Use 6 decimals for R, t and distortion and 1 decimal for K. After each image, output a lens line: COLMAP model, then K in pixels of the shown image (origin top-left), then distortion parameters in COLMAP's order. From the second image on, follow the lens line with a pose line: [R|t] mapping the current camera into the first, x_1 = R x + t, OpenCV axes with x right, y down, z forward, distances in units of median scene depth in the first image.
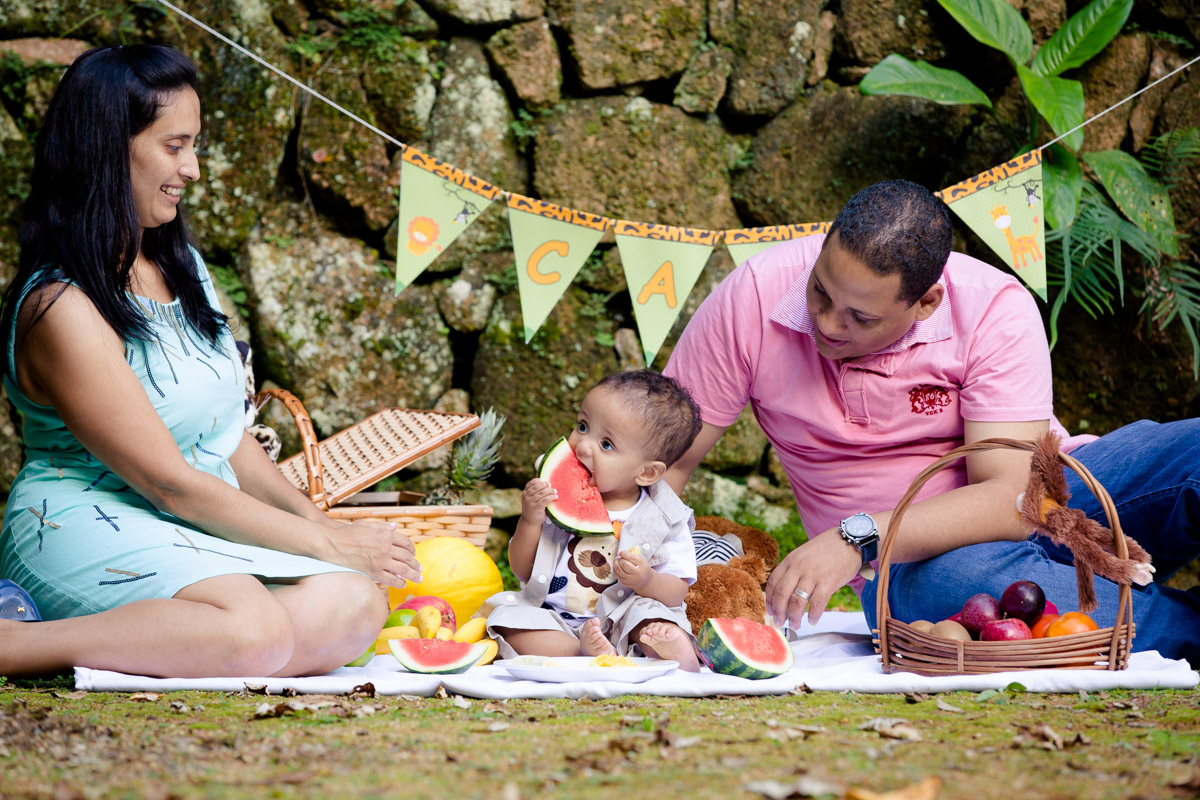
lens RADIAL K [[5755.4, 0, 601.3], [0, 5755.4, 403.6], [0, 0, 1]] dist [0.780824, 2.674756]
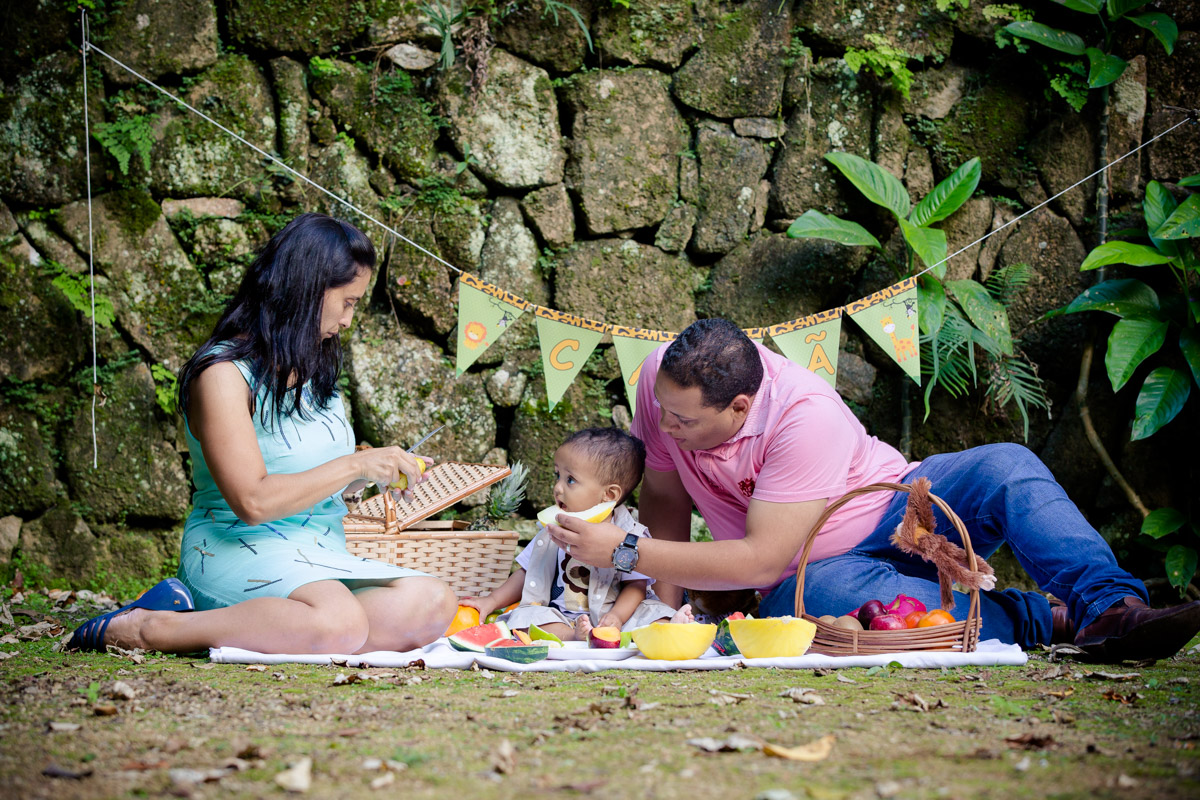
lens RADIAL K [[4684.3, 0, 506.8], [0, 4684.3, 399.0], [0, 0, 1]] dist [0.020719, 1.182019]
pose [[0.999938, 0.004795, -0.010054, -0.011709], [-0.004886, 0.999947, -0.009081, -0.004009], [0.010009, 0.009130, 0.999908, -0.136097]]
